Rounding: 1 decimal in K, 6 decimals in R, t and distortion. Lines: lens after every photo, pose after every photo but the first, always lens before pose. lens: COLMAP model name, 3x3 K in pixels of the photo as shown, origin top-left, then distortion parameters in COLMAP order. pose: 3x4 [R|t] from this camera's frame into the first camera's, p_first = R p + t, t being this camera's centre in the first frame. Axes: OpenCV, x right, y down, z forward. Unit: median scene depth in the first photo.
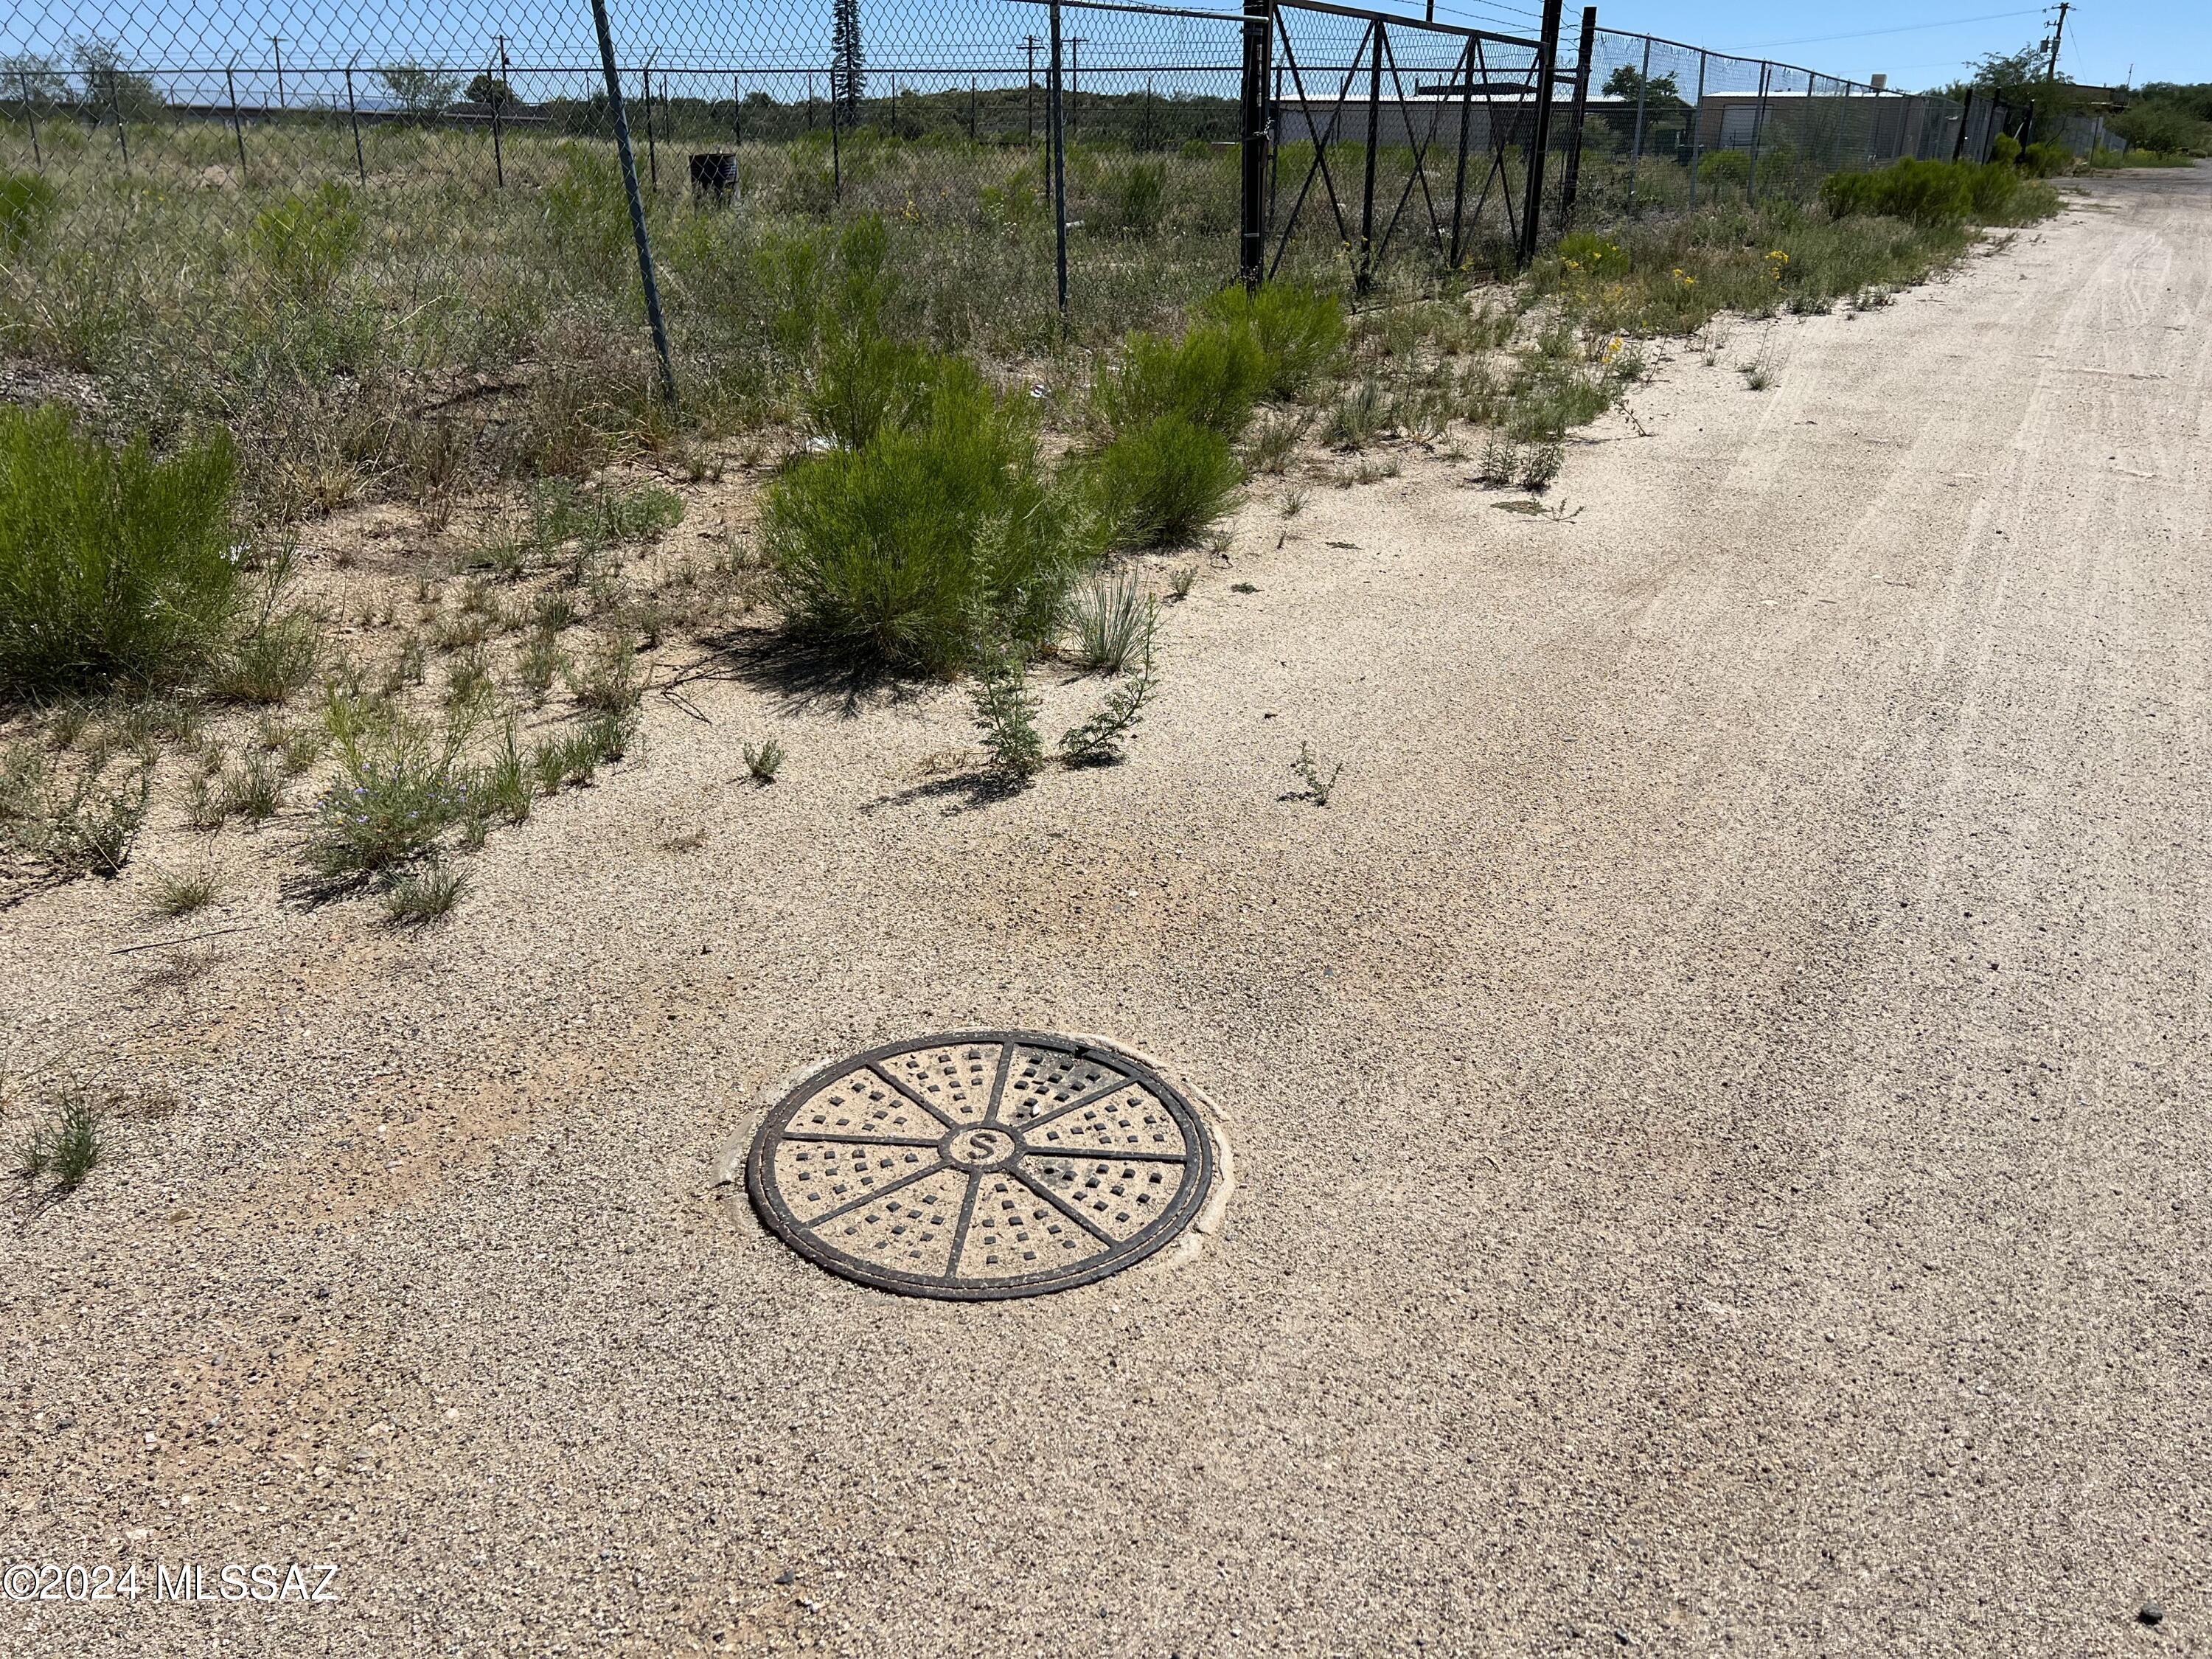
lens RADIAL K [[1619.8, 0, 1106.0], [0, 1619.8, 829.5], [0, 0, 1]] dist [0.066098, -0.076477]
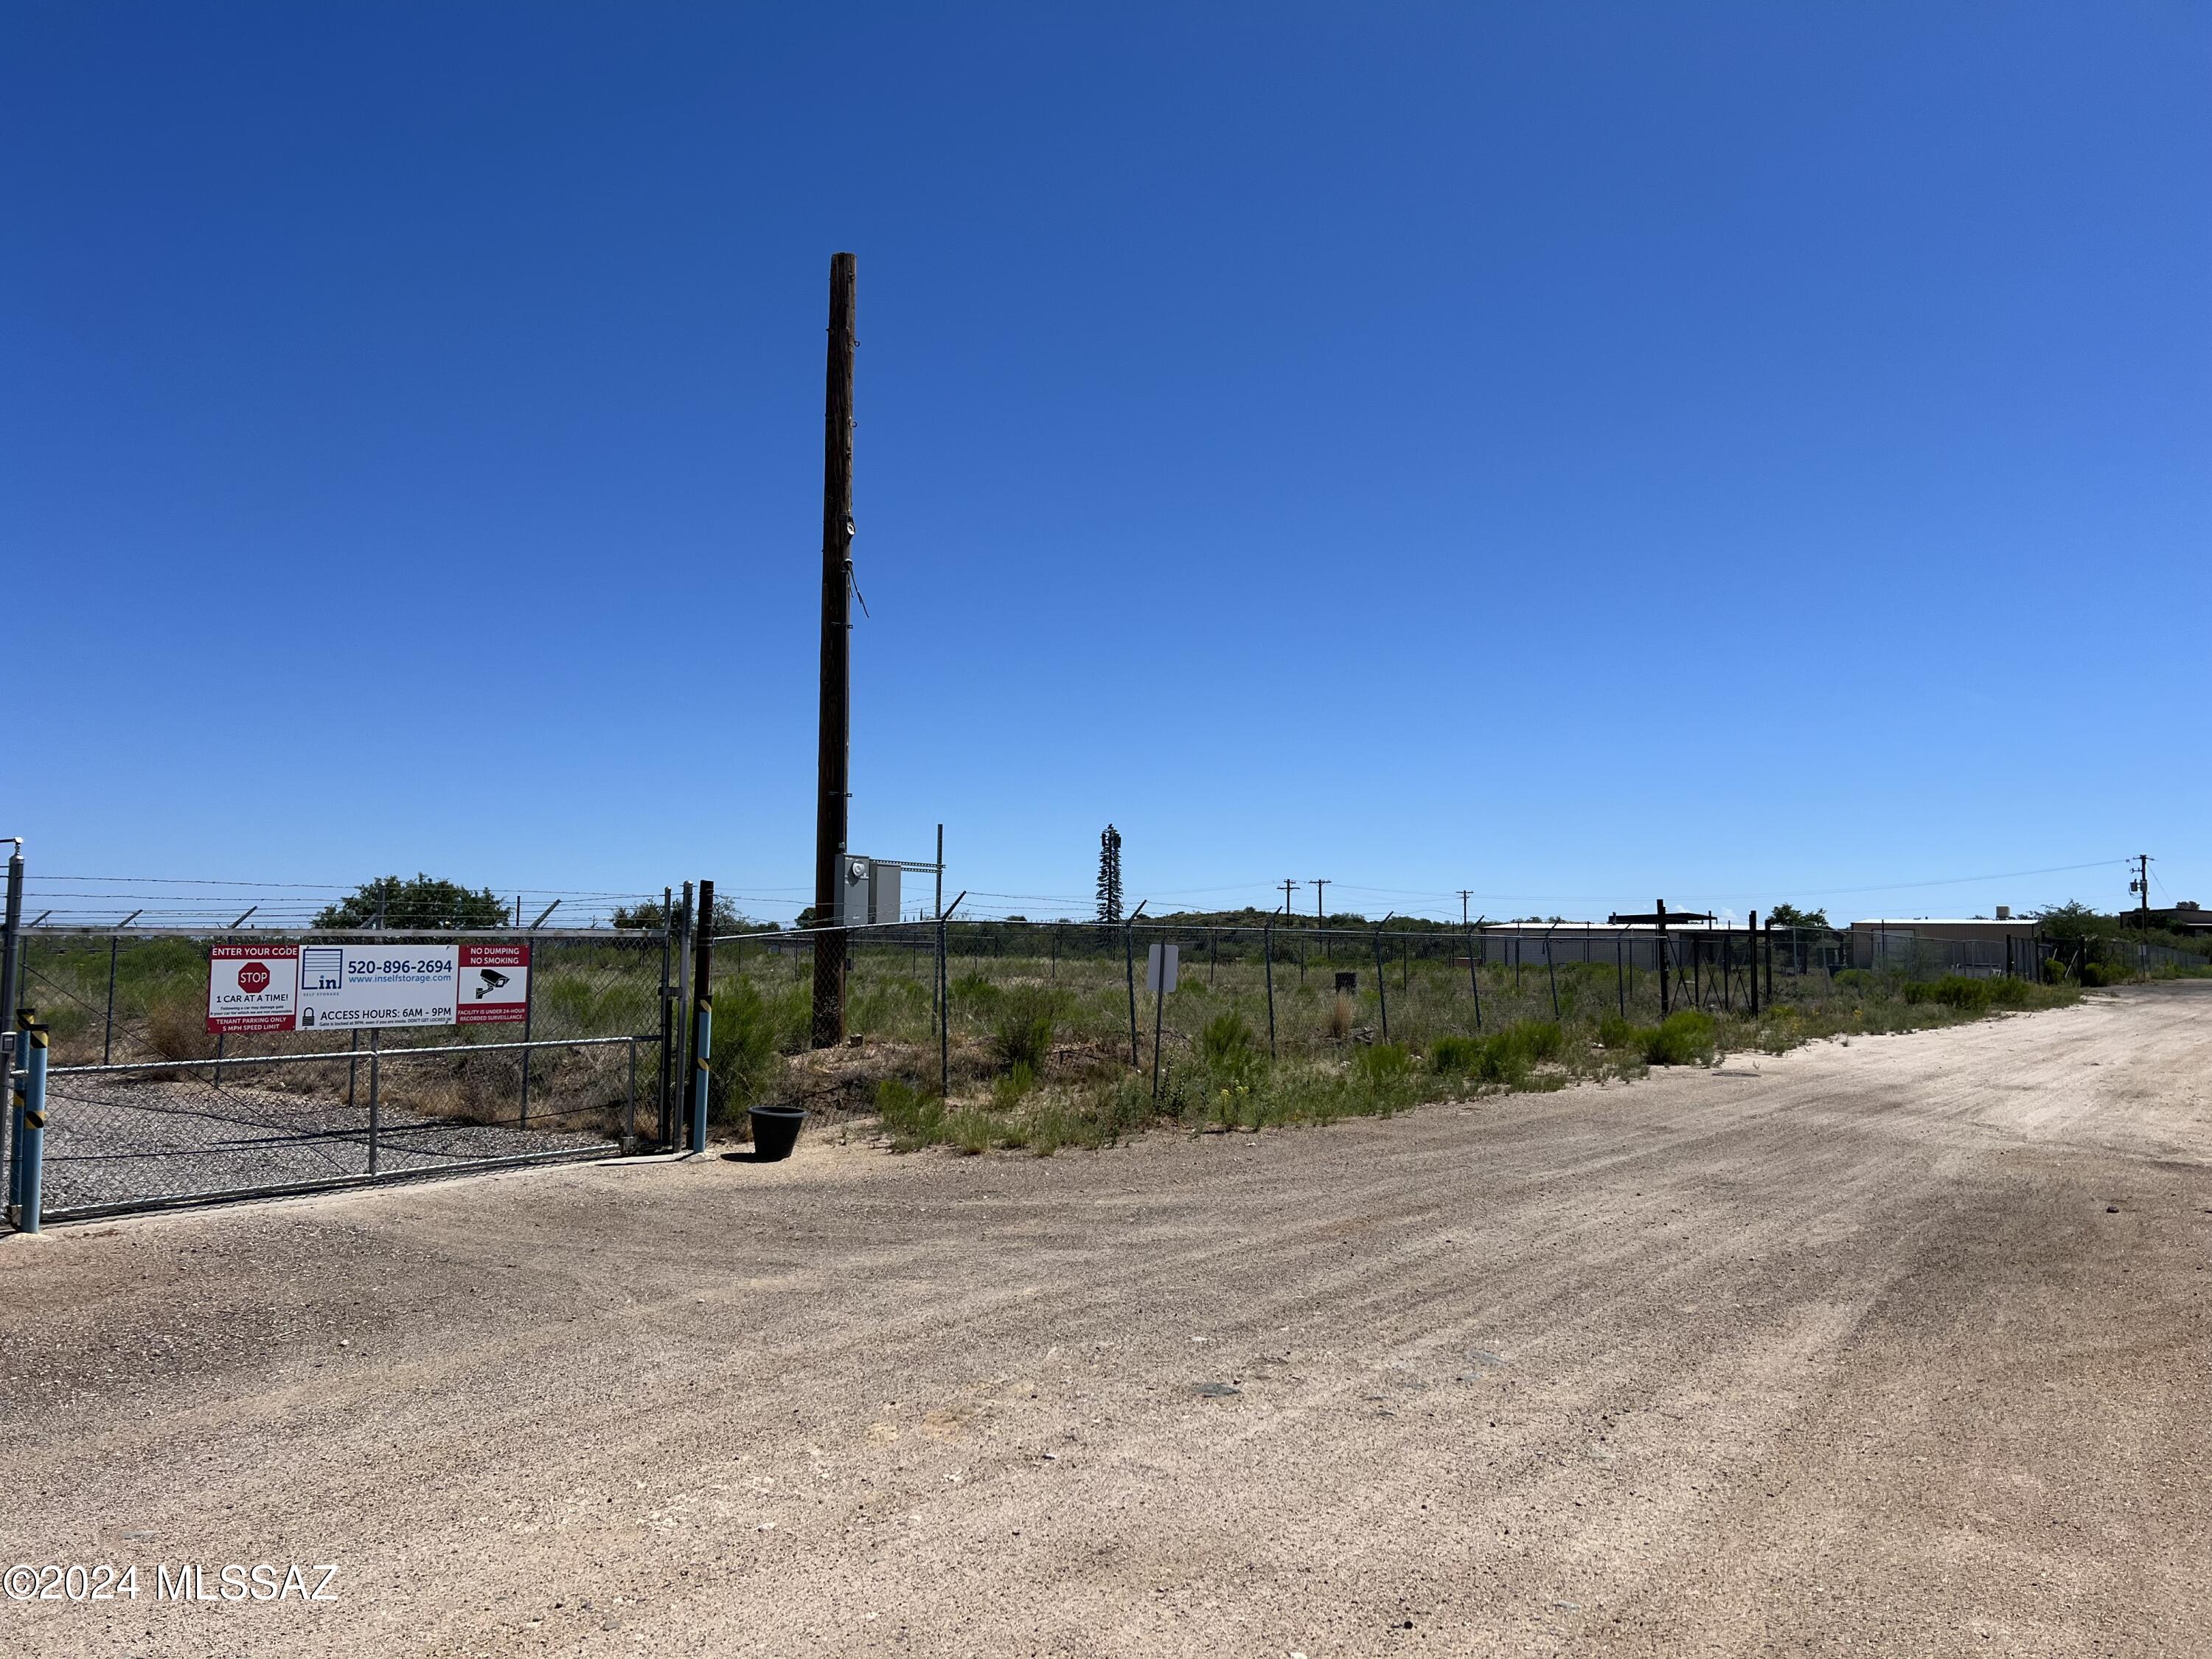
lens RADIAL K [[1619.8, 0, 1106.0], [0, 1619.8, 829.5], [0, 0, 1]] dist [0.066098, -0.076477]
pose [[0.993684, -0.011546, -0.111621, -0.098617], [-0.040606, 0.890289, -0.453582, 0.126364], [0.104612, 0.455250, 0.884197, -0.317347]]
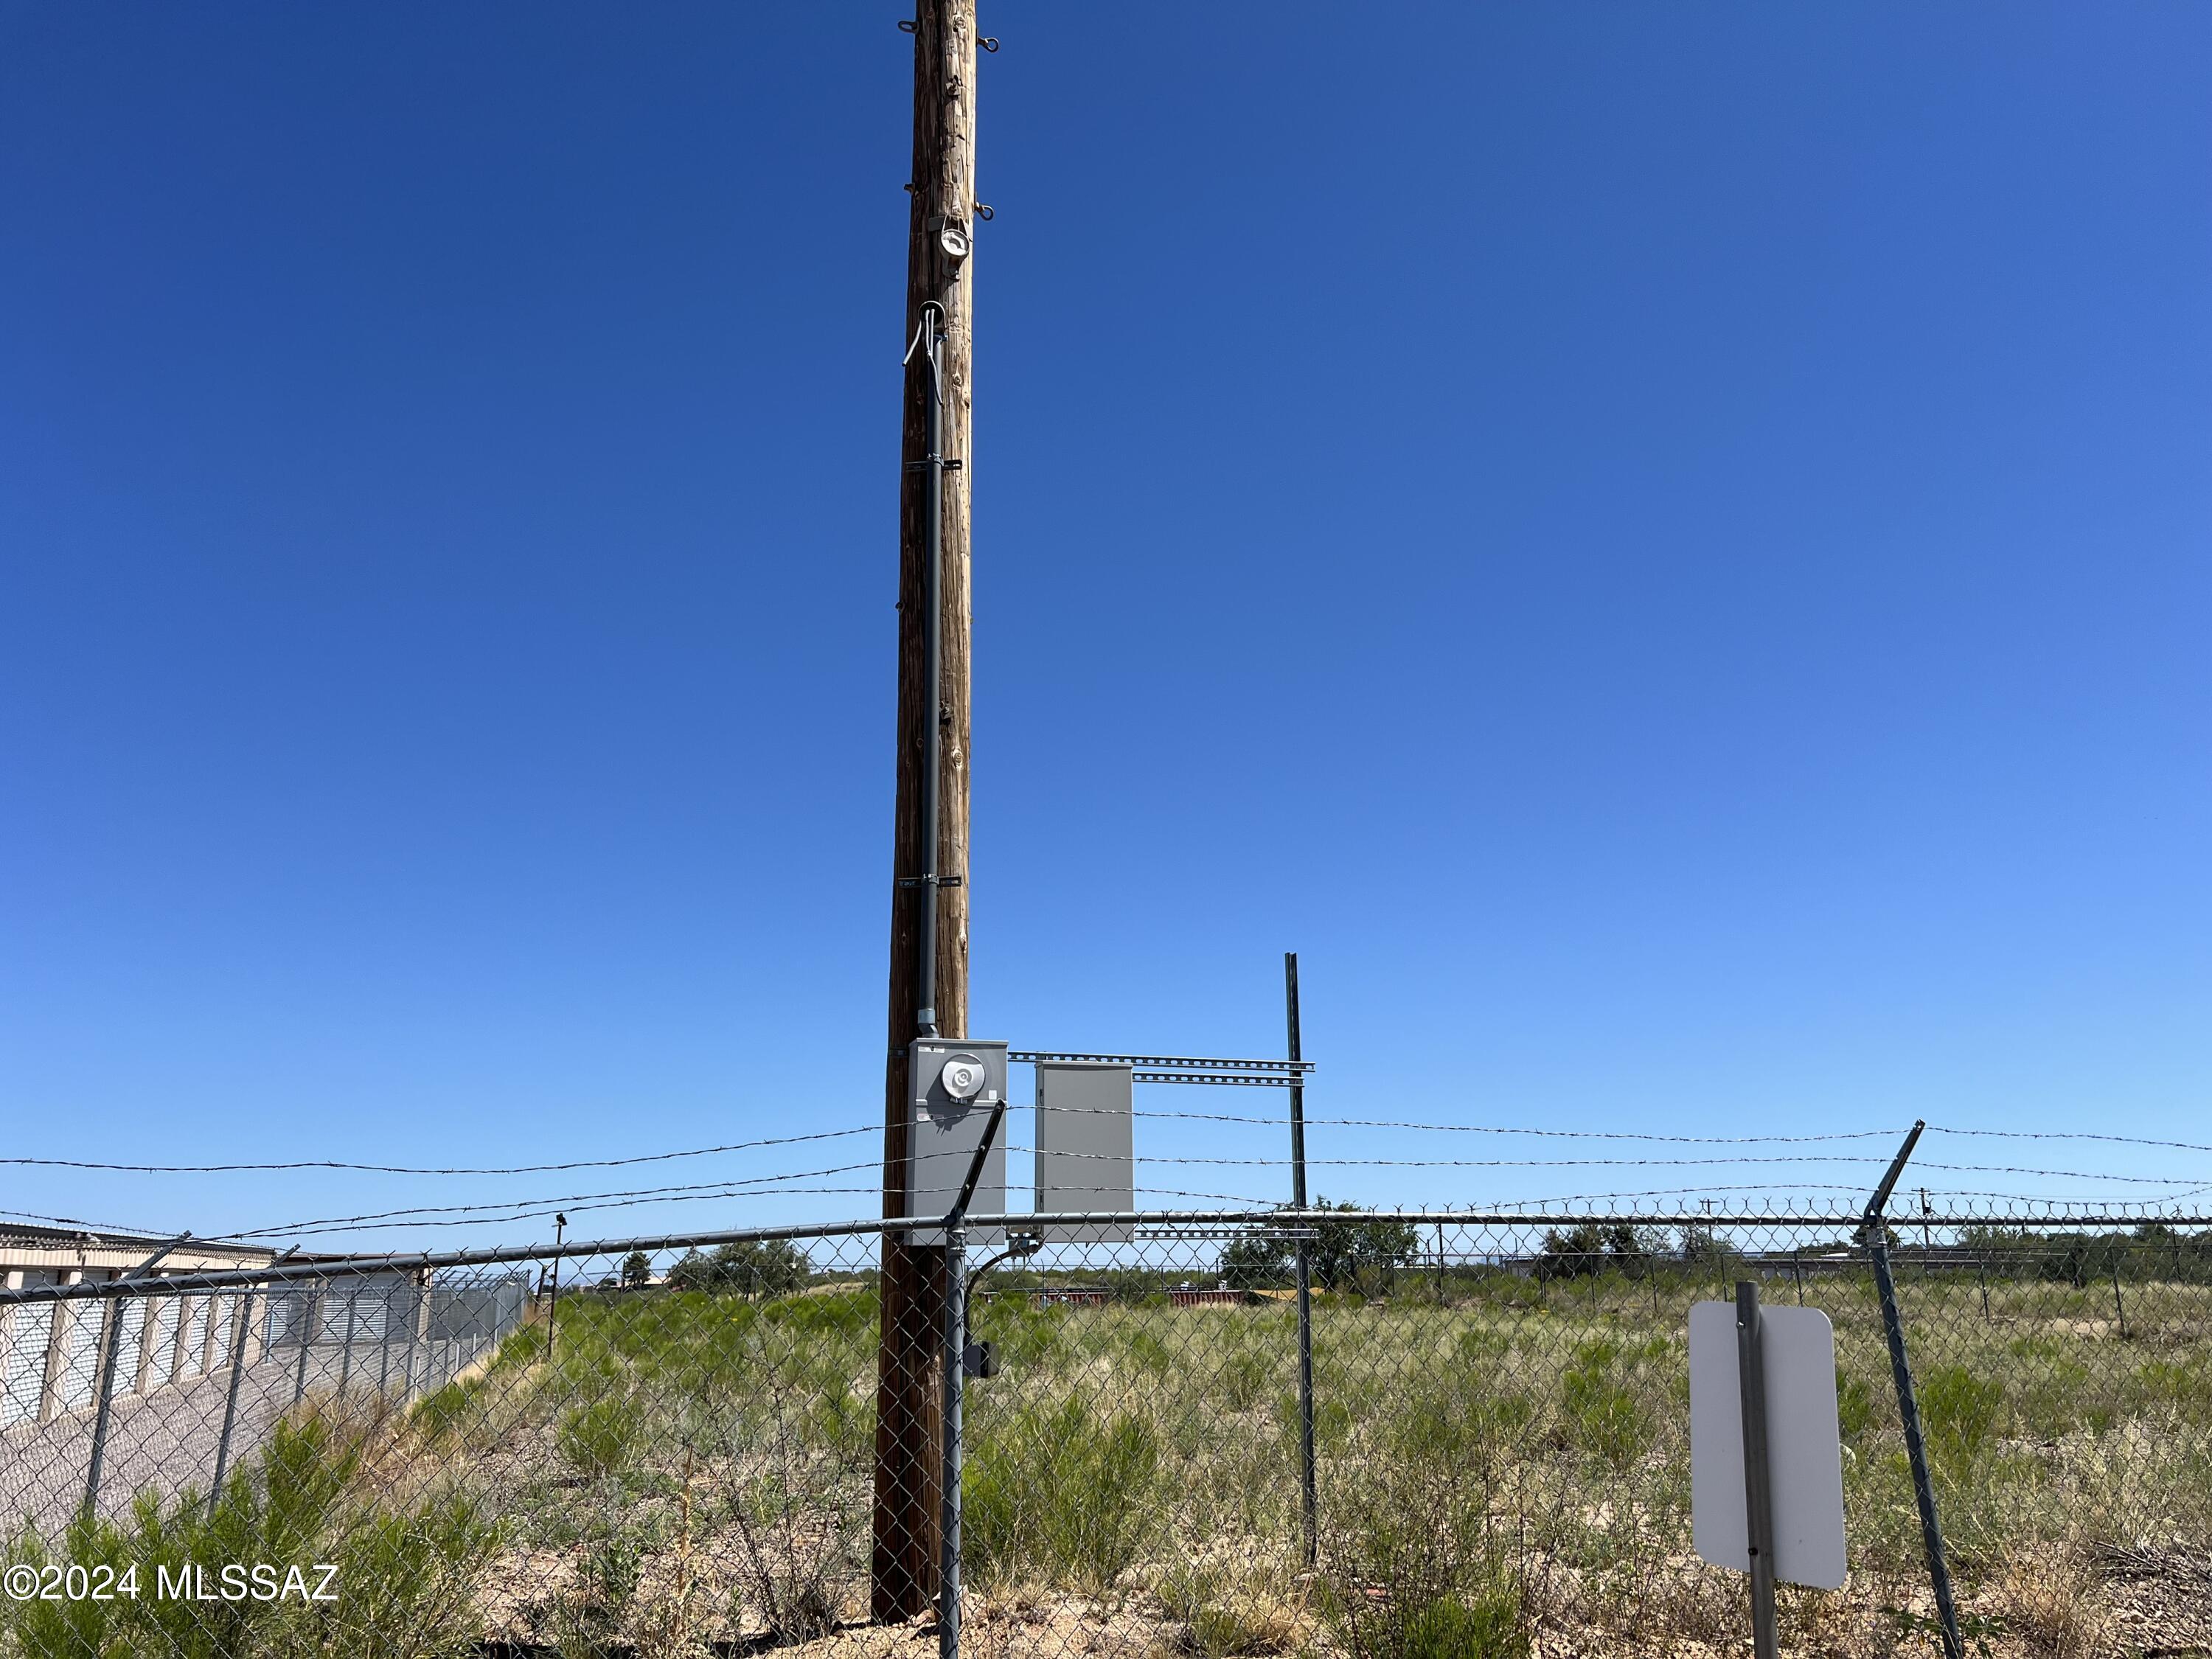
lens RADIAL K [[1626.6, 0, 1147.3], [0, 1626.6, 785.0], [0, 0, 1]] dist [0.056445, -0.077362]
pose [[0.761083, -0.208758, -0.614144, -0.099518], [-0.230342, 0.798109, -0.556744, 0.047823], [0.606379, 0.565192, 0.559342, -0.135043]]
